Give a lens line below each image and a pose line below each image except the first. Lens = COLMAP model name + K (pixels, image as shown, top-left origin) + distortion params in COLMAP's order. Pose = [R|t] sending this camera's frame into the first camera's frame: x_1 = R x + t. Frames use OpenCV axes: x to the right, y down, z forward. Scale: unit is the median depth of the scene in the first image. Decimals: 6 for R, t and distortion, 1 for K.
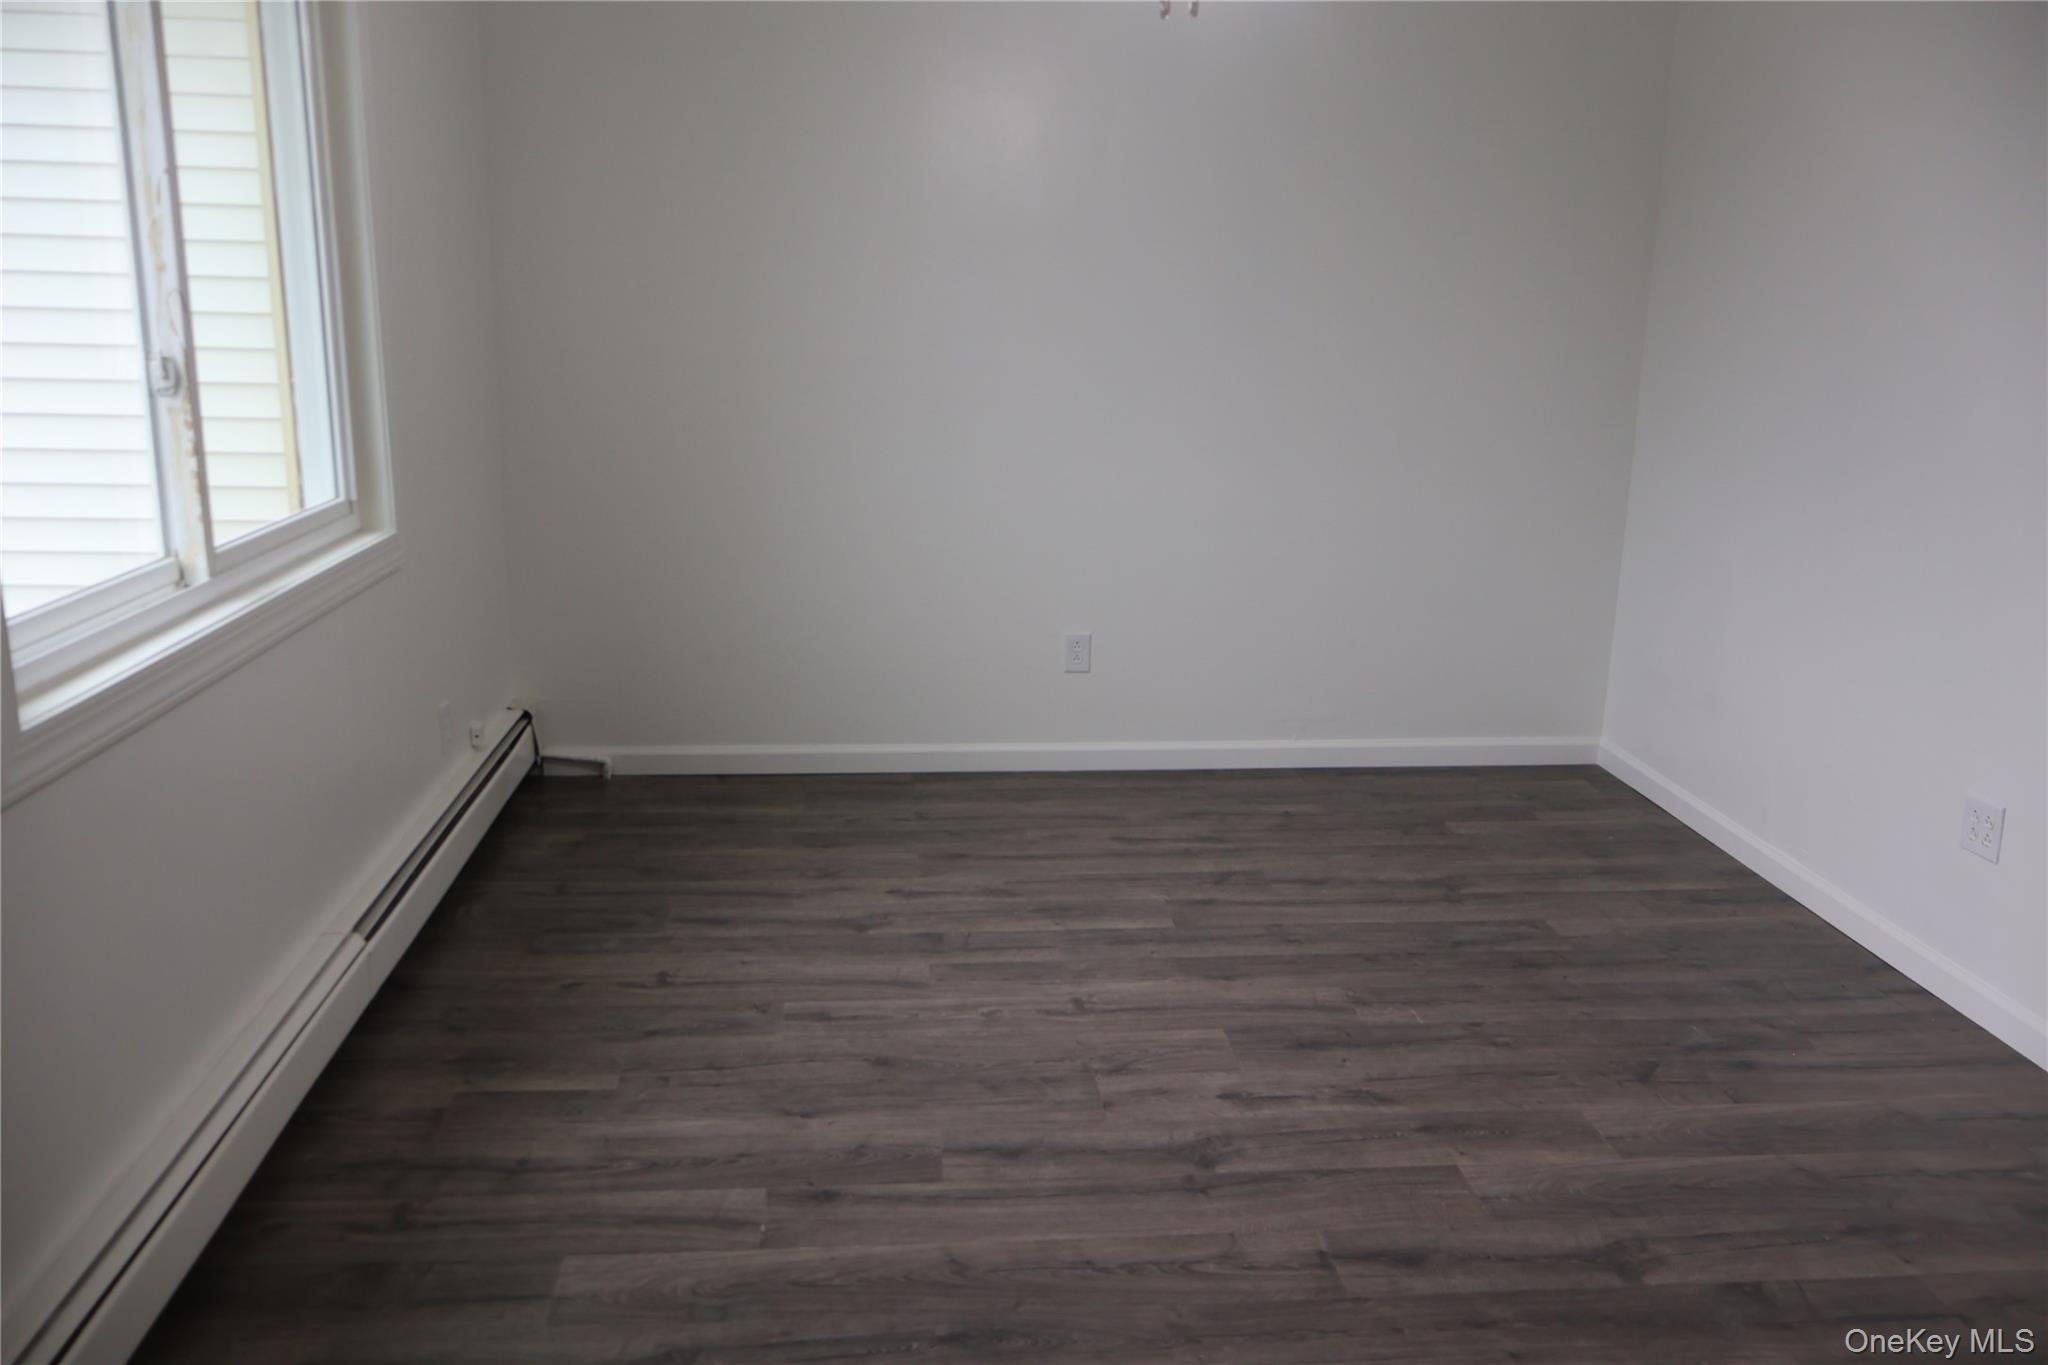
lens RADIAL K [[1716.0, 0, 1024.0], [0, 1716.0, 682.5], [0, 0, 1]] dist [0.005952, 0.001068]
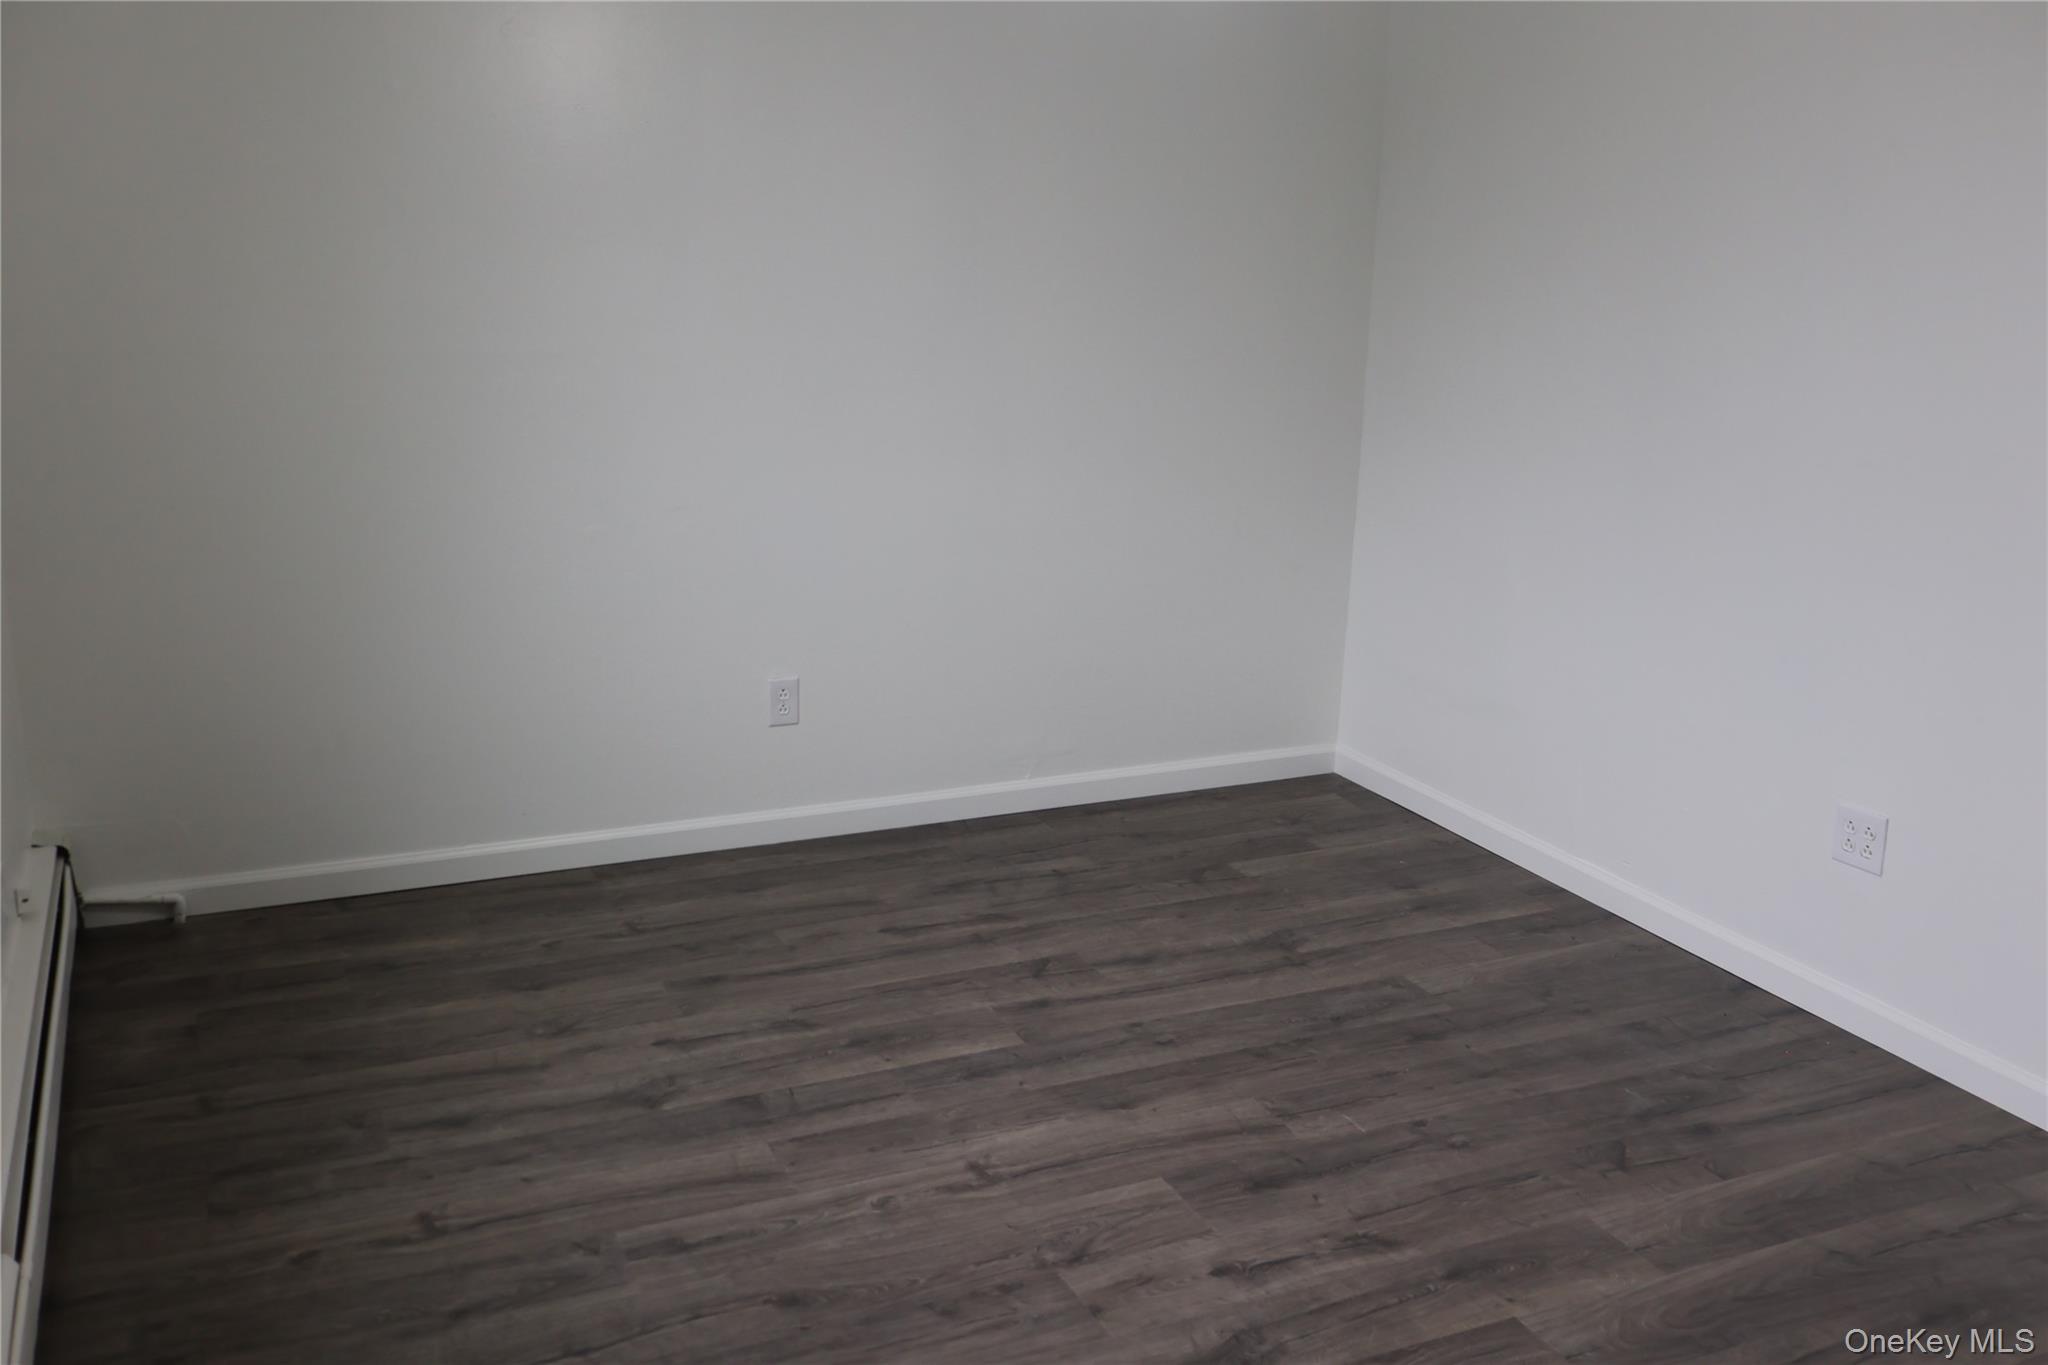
lens RADIAL K [[1871.7, 0, 1024.0], [0, 1871.7, 682.5], [0, 0, 1]] dist [0.022743, -0.009669]
pose [[0.943829, -0.078864, 0.320885, -0.196628], [0.070702, 0.996810, 0.037028, -0.068556], [-0.322781, -0.012261, 0.946394, 0.140938]]
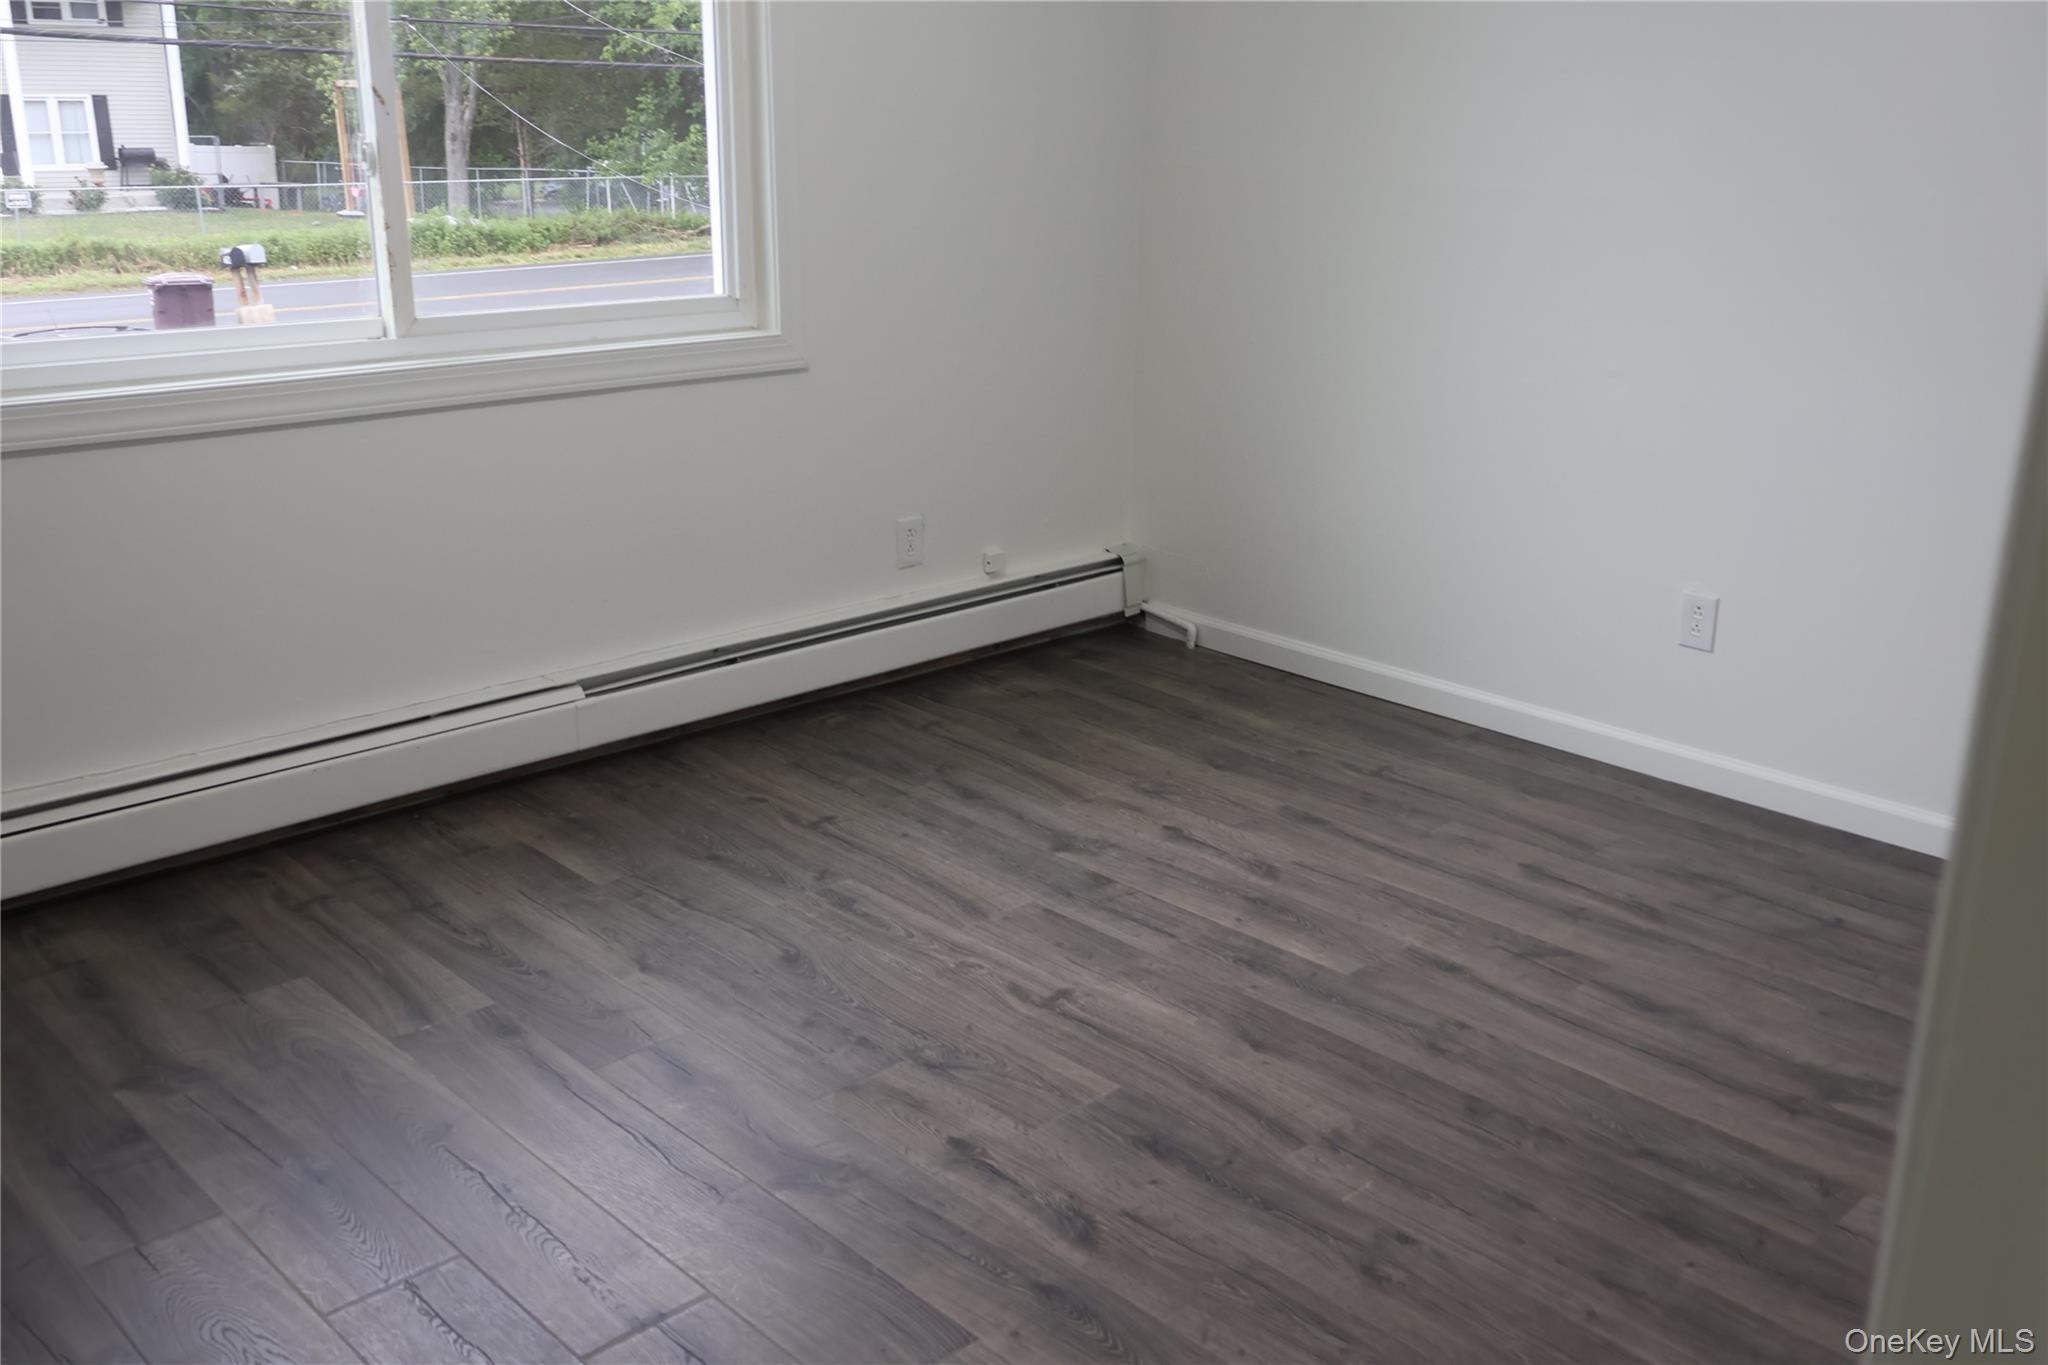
lens RADIAL K [[1871.7, 0, 1024.0], [0, 1871.7, 682.5], [0, 0, 1]] dist [0.022743, -0.009669]
pose [[0.622533, 0.231920, -0.747440, 0.585229], [-0.184881, 0.971629, 0.147498, -0.073379], [0.760442, 0.046365, 0.647749, 0.379815]]
